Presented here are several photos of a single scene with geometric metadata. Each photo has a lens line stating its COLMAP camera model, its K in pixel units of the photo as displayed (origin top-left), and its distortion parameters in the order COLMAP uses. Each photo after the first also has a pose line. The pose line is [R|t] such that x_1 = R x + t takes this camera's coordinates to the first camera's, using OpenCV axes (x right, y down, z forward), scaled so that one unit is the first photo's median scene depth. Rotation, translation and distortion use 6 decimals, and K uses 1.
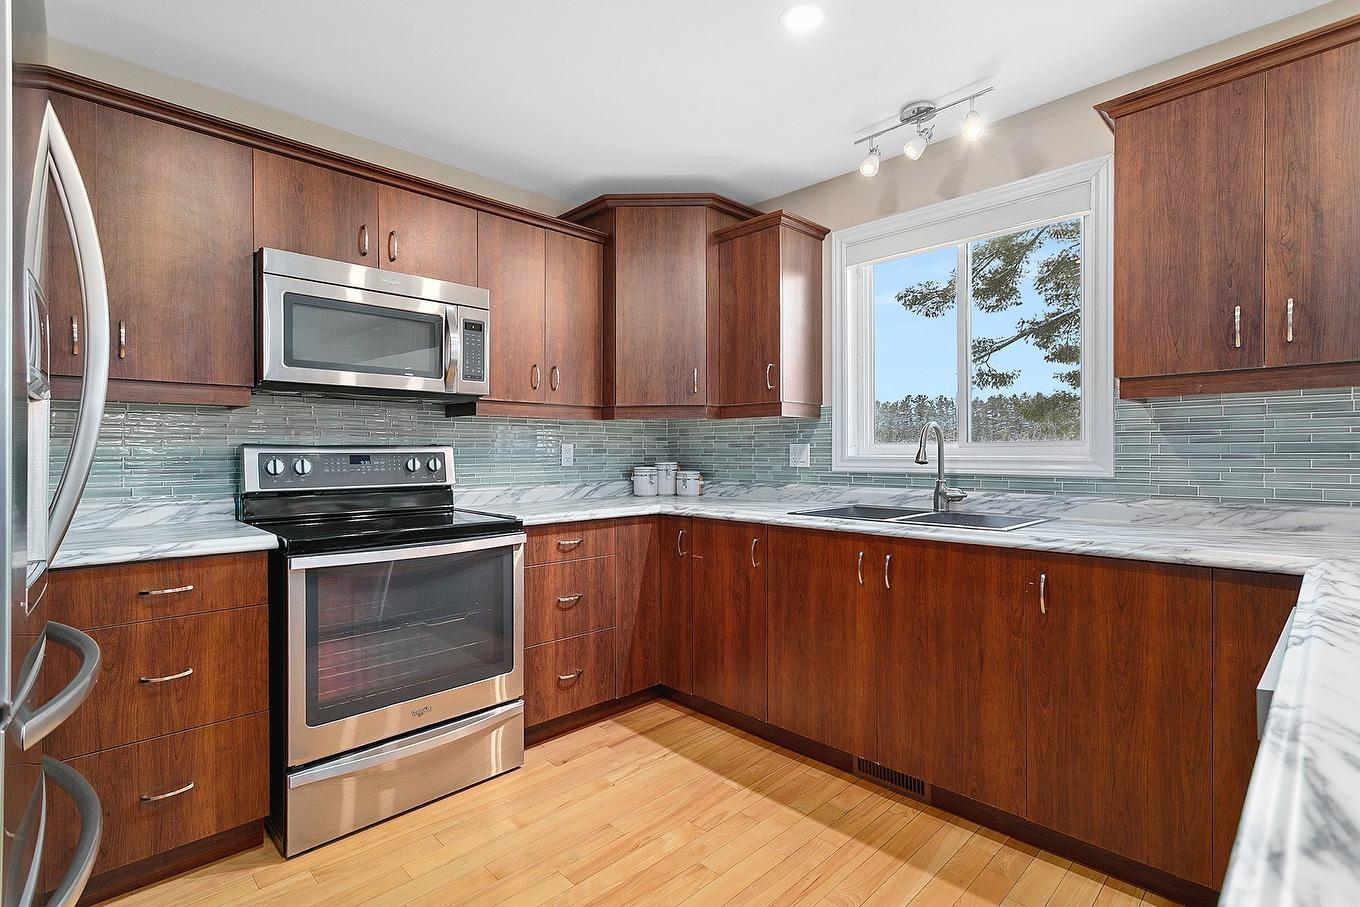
lens RADIAL K [[636.1, 0, 680.0], [0, 636.1, 453.5], [0, 0, 1]] dist [0.001605, 0.000427]
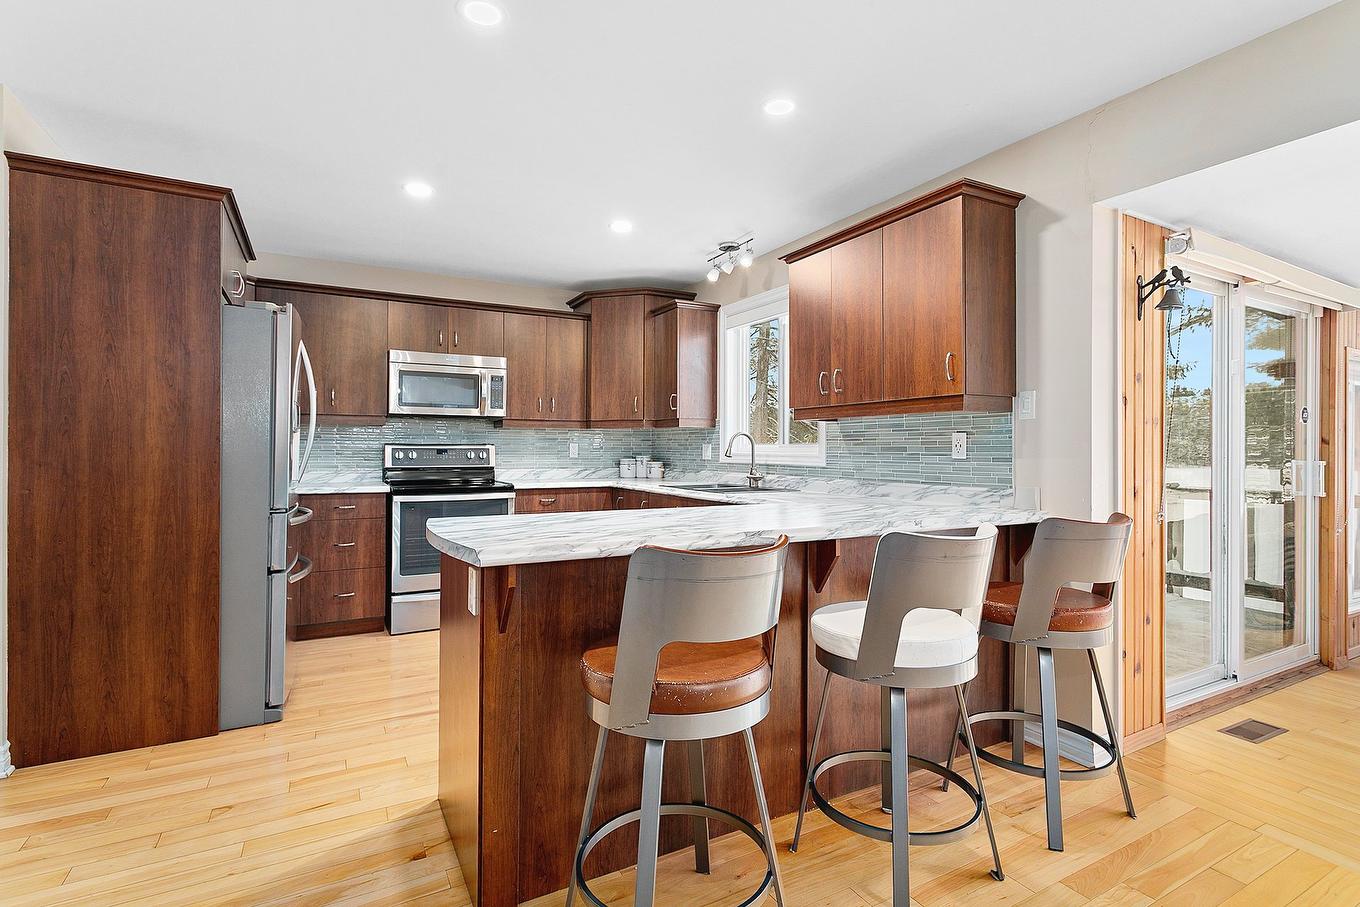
lens RADIAL K [[648.1, 0, 680.8], [0, 648.1, 444.5], [0, 0, 1]] dist [0.000583, 0.000568]
pose [[0.962209, 0.005411, -0.272257, 0.696971], [-0.007878, 0.999937, -0.007970, -0.002246], [0.272196, 0.009814, 0.962192, -0.646418]]
